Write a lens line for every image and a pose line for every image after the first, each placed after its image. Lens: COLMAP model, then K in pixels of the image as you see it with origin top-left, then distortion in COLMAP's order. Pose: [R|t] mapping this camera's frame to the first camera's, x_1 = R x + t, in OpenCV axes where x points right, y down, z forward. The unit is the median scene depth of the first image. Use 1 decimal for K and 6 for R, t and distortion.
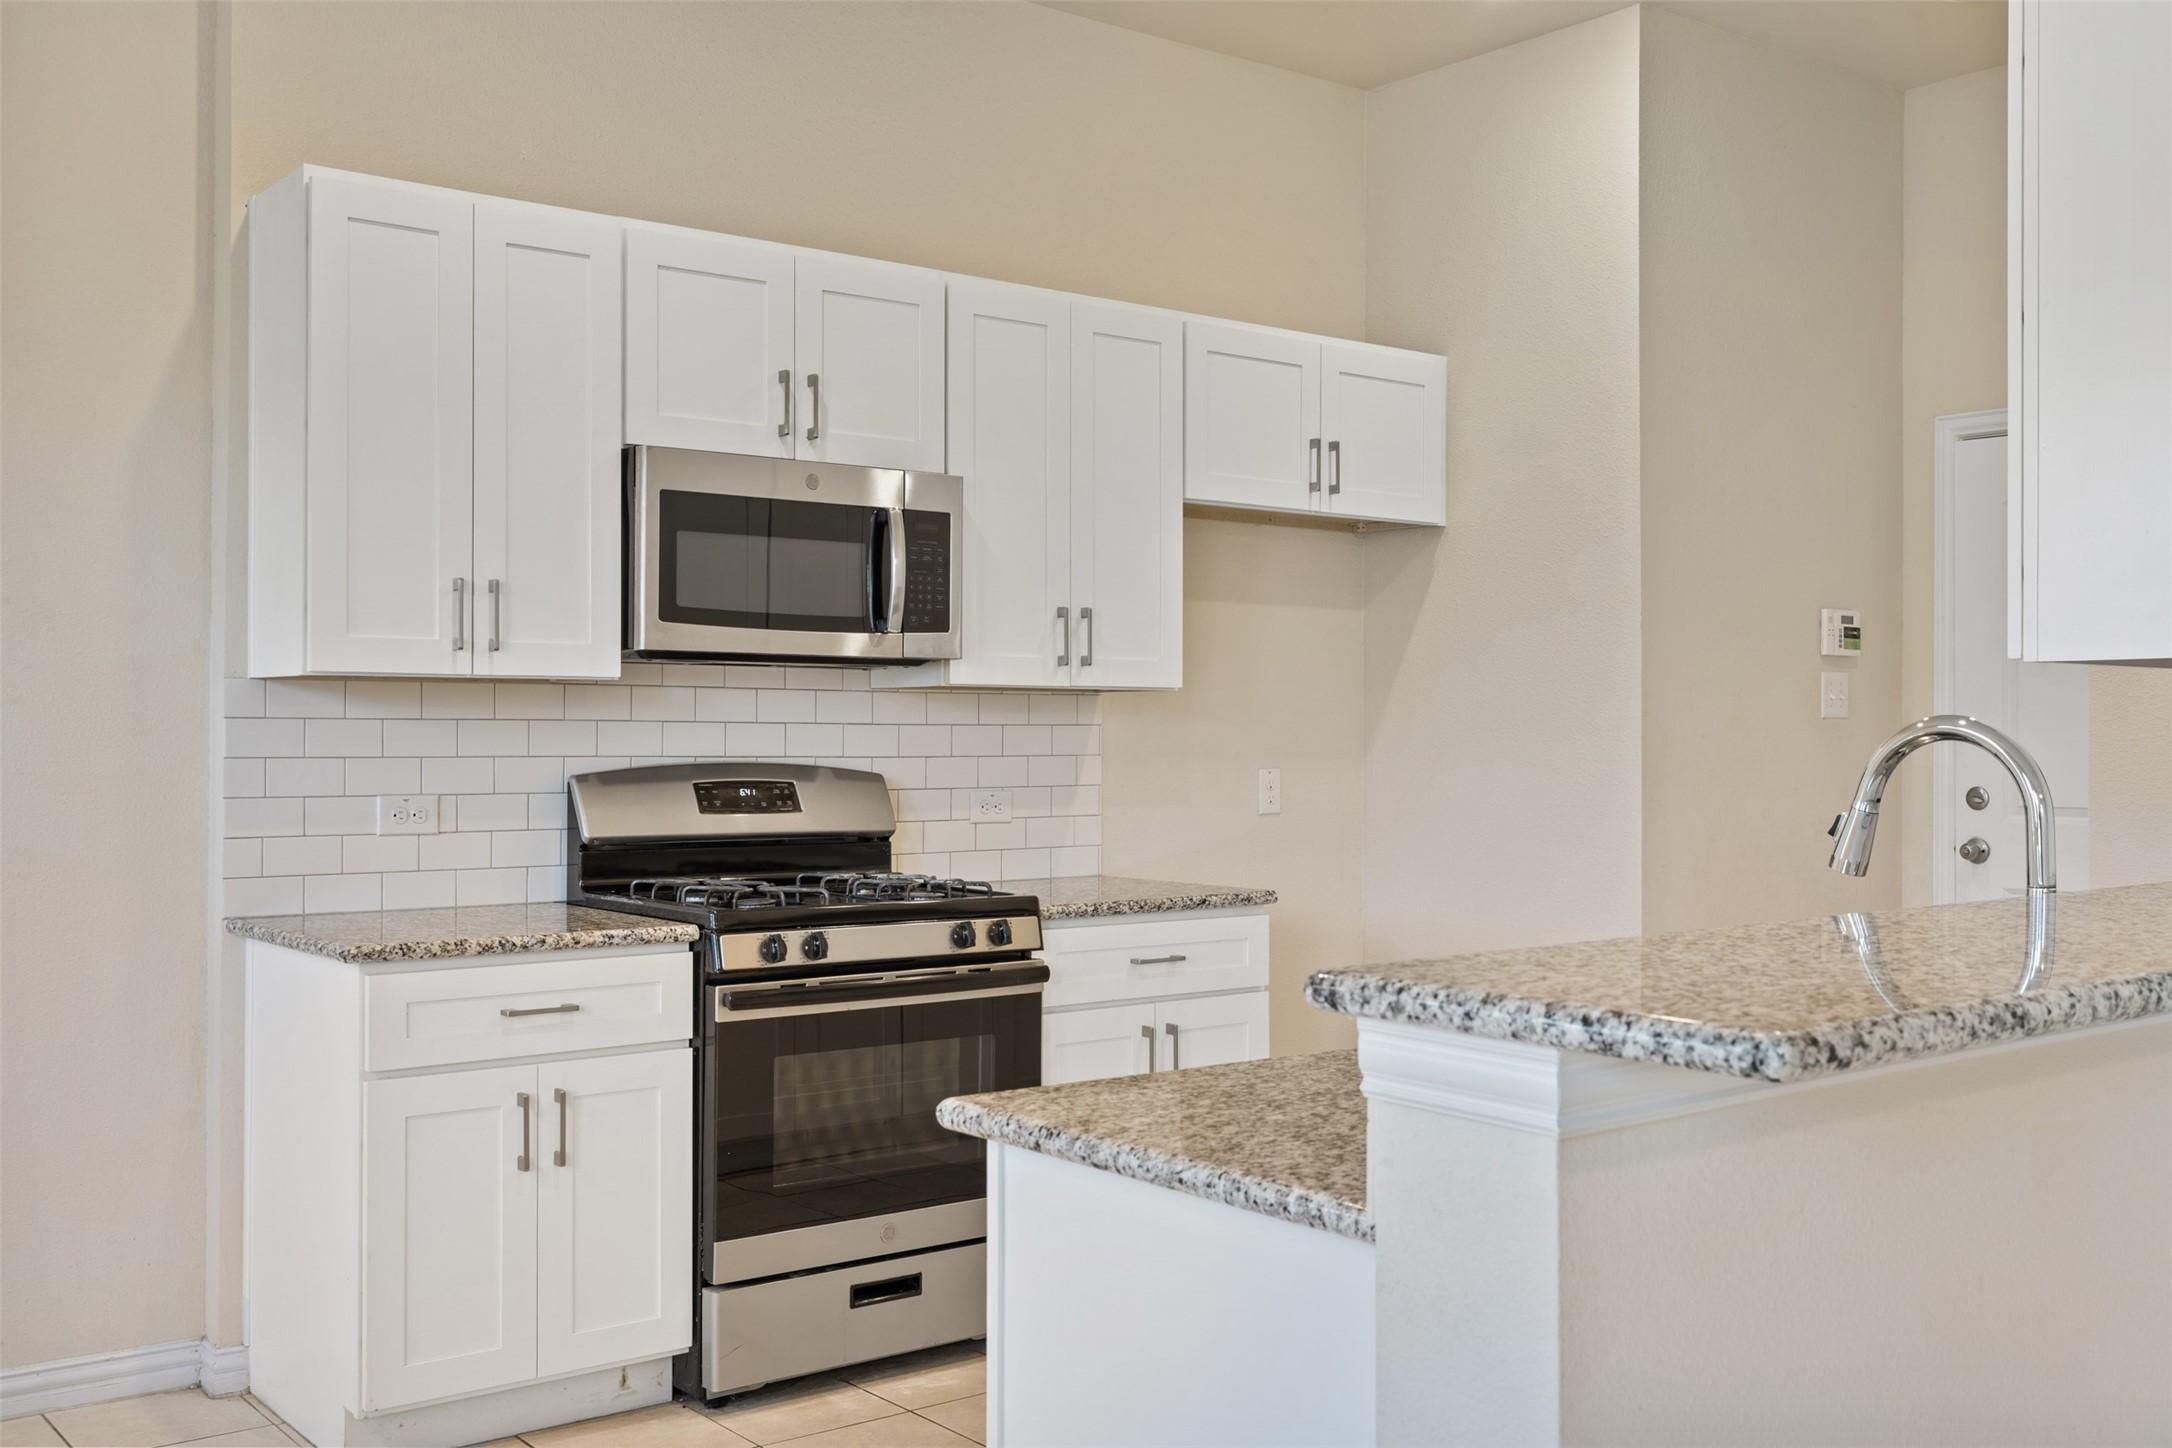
lens RADIAL K [[2044.3, 0, 1090.1], [0, 2044.3, 723.7], [0, 0, 1]] dist [-0.004896, 0.000000]
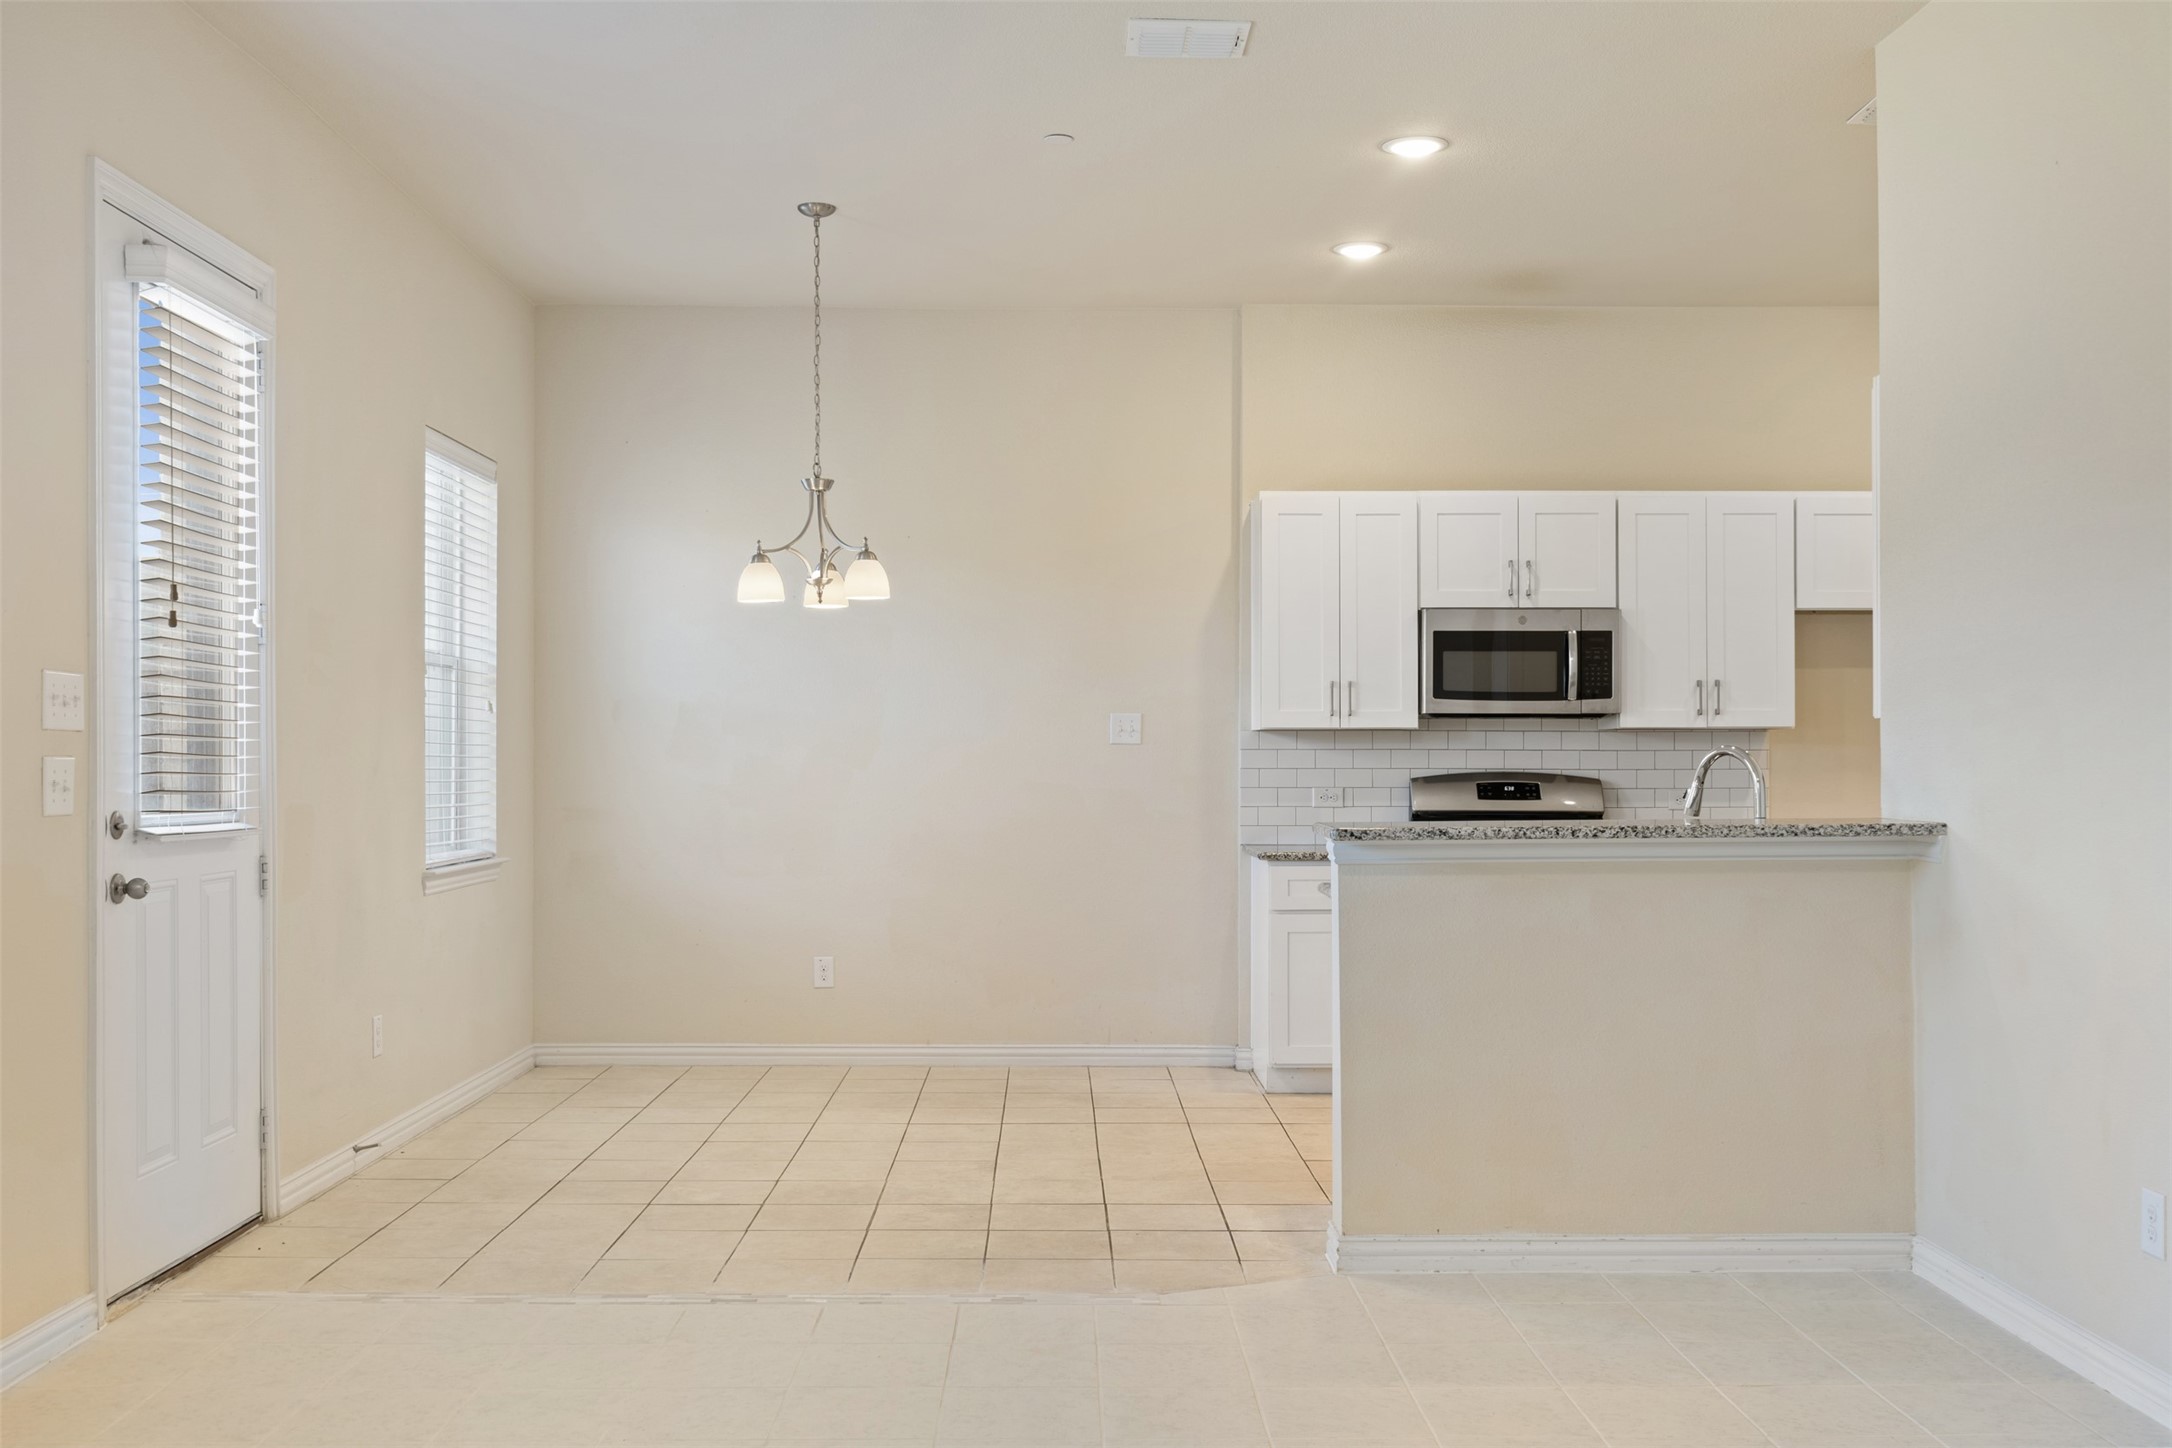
lens RADIAL K [[2044.3, 0, 1083.8], [0, 2044.3, 723.4], [0, 0, 1]] dist [-0.004896, 0.000000]
pose [[0.777417, -0.014800, -0.628811, 0.722005], [0.005646, 0.999847, -0.016553, 0.003762], [0.628960, 0.009318, 0.777382, -0.691004]]
